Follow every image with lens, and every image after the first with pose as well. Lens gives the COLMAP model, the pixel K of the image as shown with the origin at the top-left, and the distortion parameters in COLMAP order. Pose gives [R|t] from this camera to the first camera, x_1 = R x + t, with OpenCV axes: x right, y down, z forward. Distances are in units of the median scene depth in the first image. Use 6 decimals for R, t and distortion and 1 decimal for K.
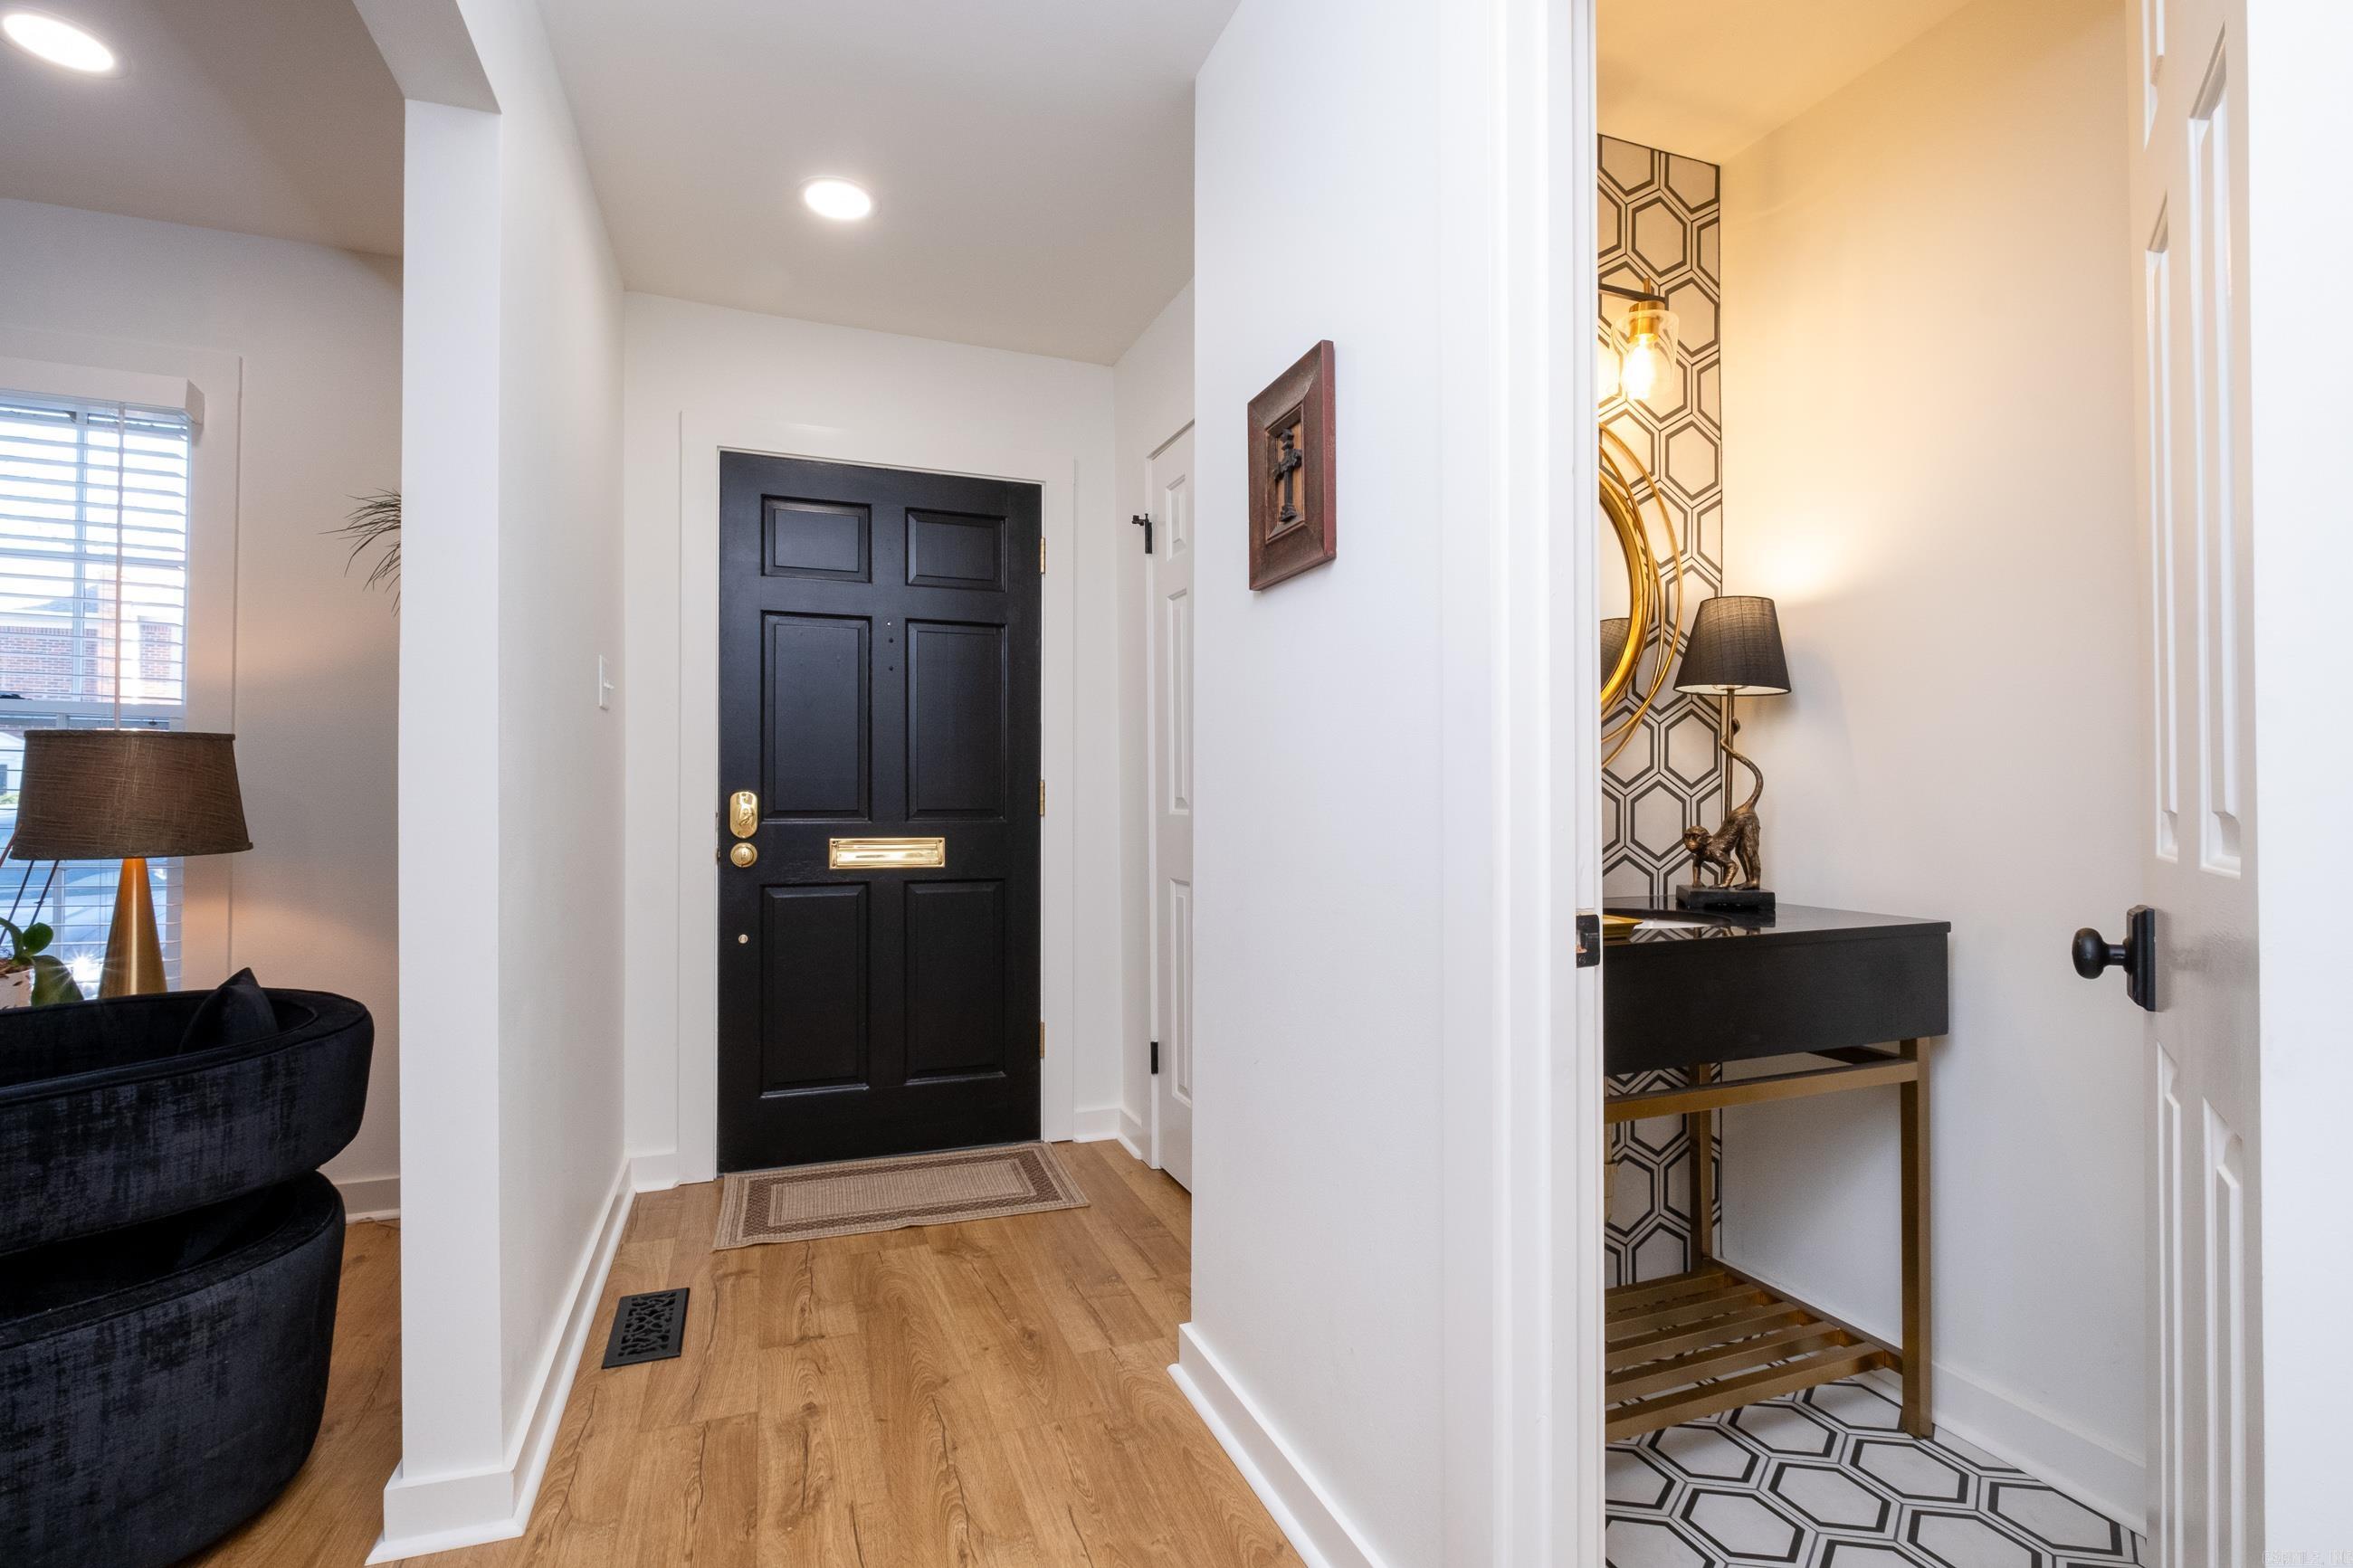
lens RADIAL K [[1048.6, 0, 1174.4], [0, 1048.6, 791.5], [0, 0, 1]] dist [-0.005813, 0.000390]
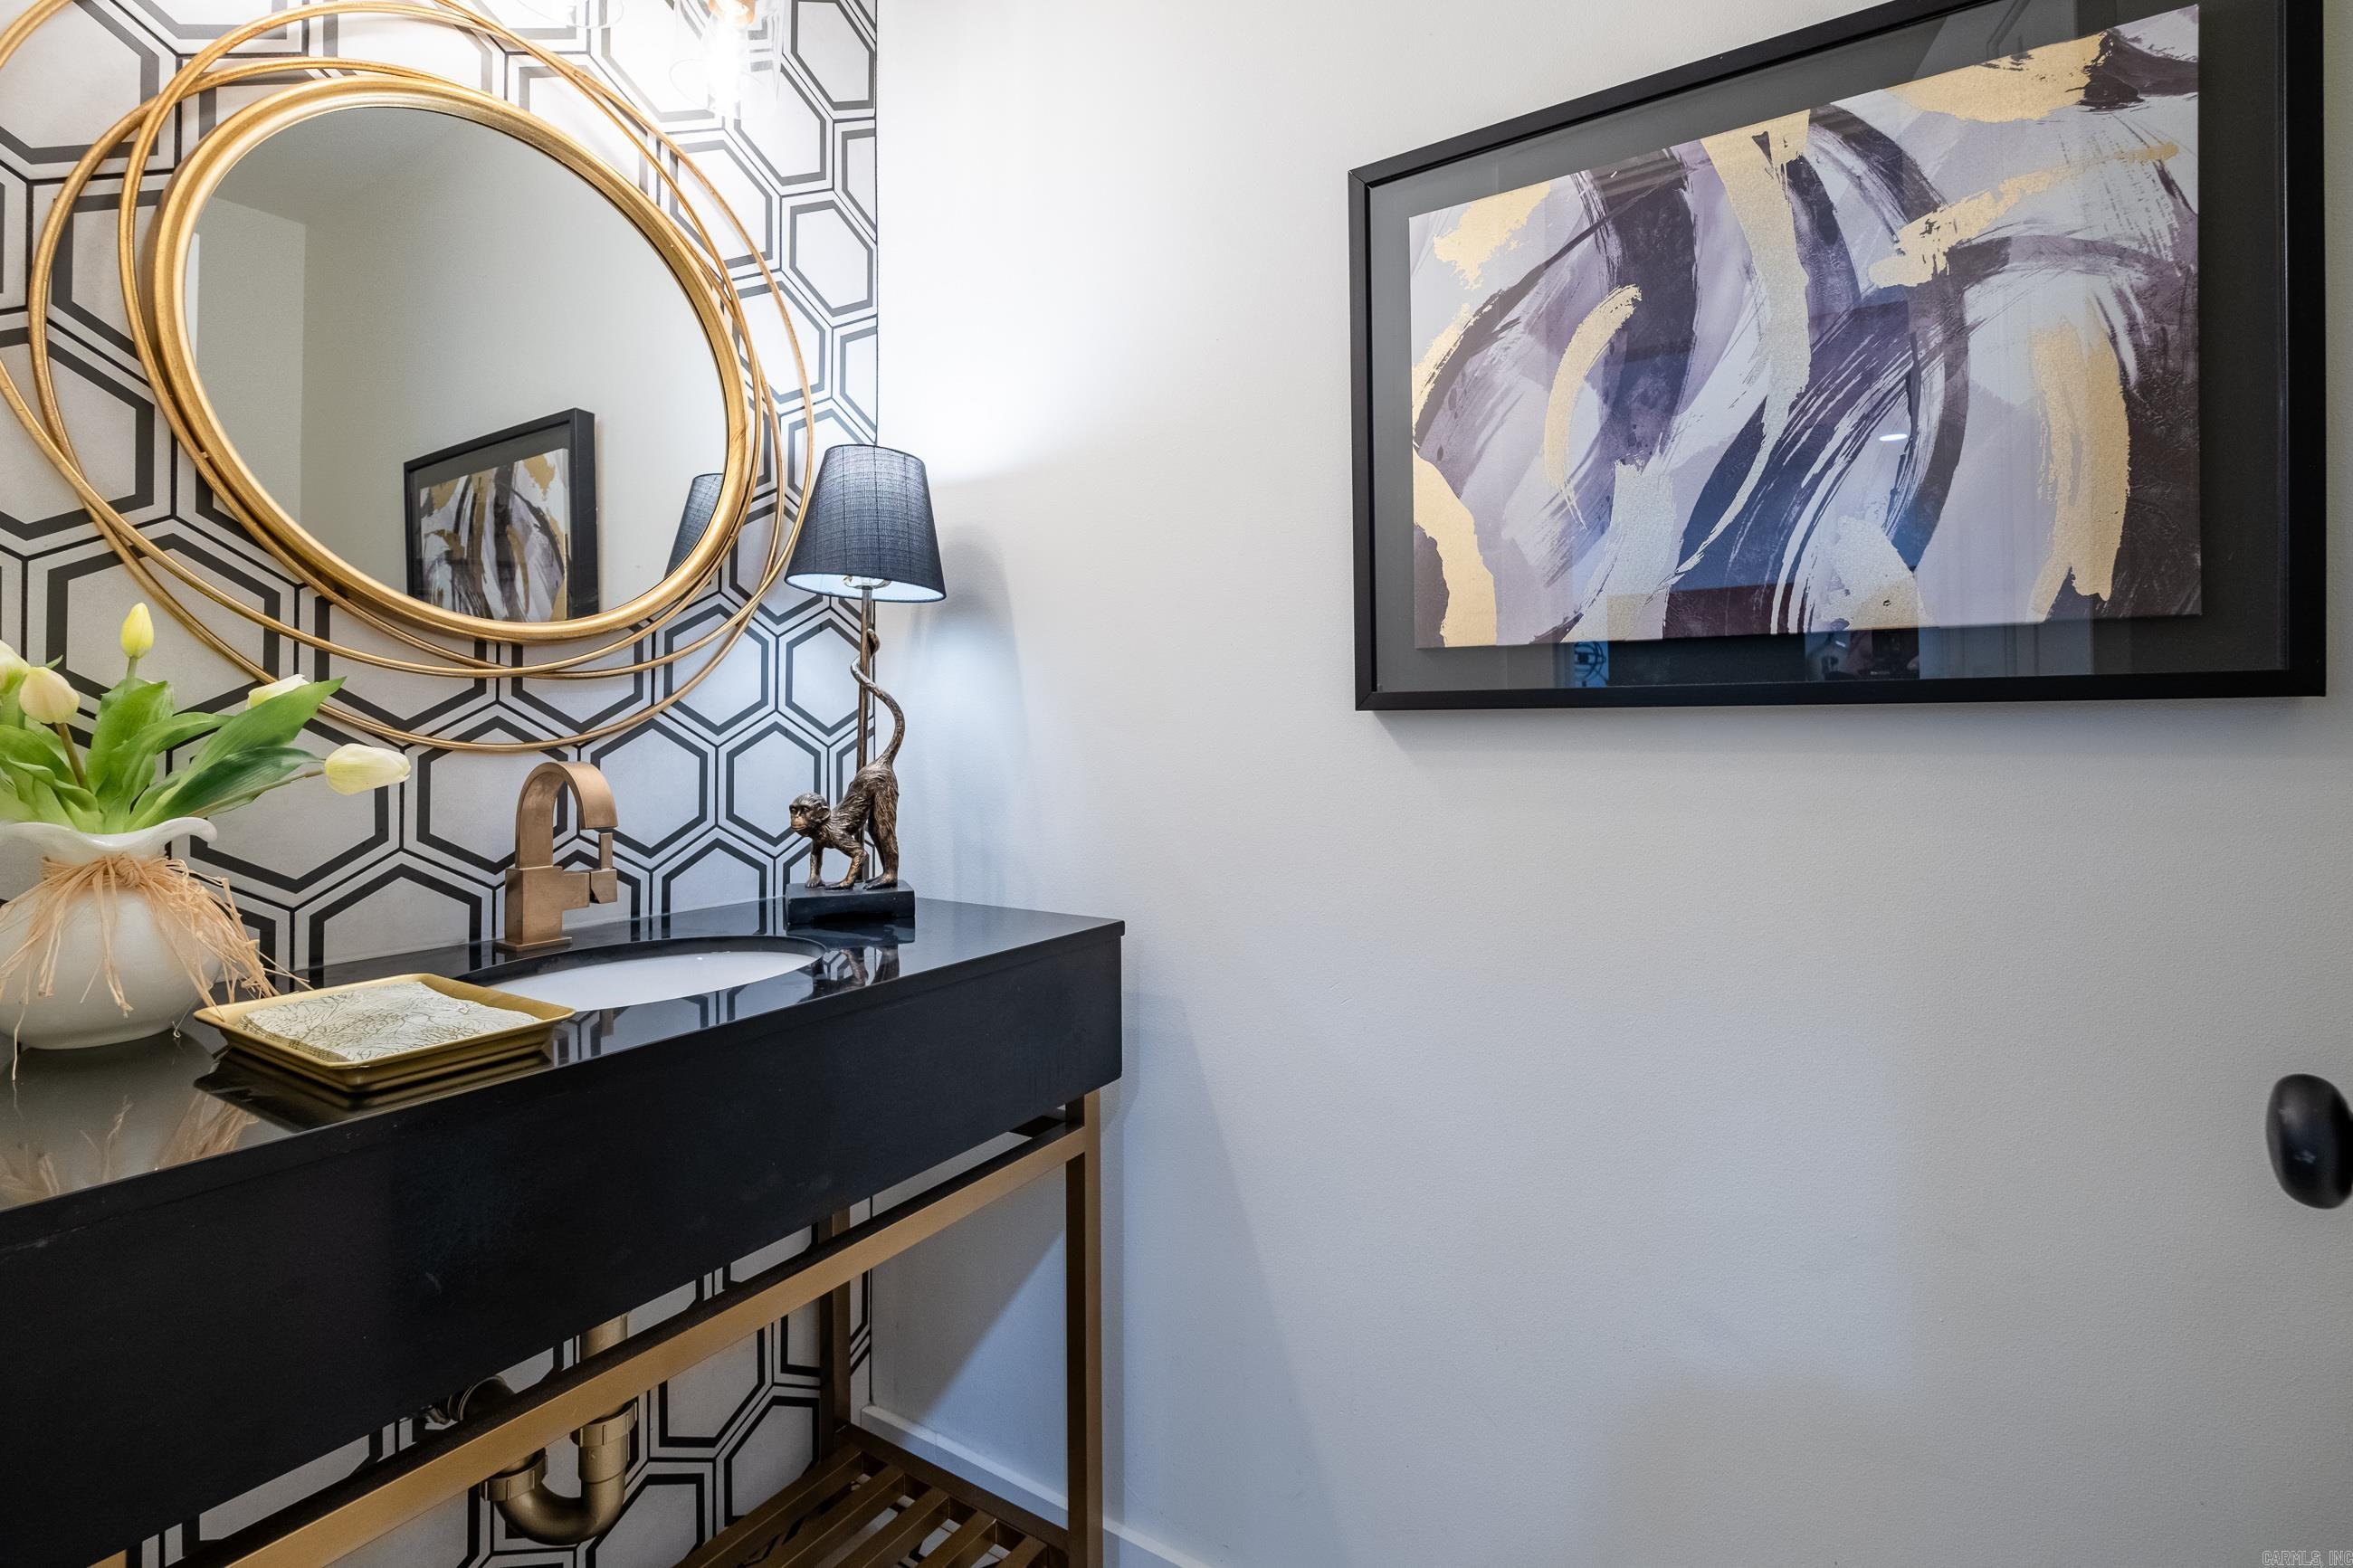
lens RADIAL K [[1048.6, 0, 1190.4], [0, 1048.6, 729.5], [0, 0, 1]] dist [-0.005813, 0.000390]
pose [[0.792037, 0.005663, 0.610447, 0.269105], [-0.001764, 0.999974, -0.006988, -0.001986], [-0.610471, 0.004457, 0.792026, 0.320453]]
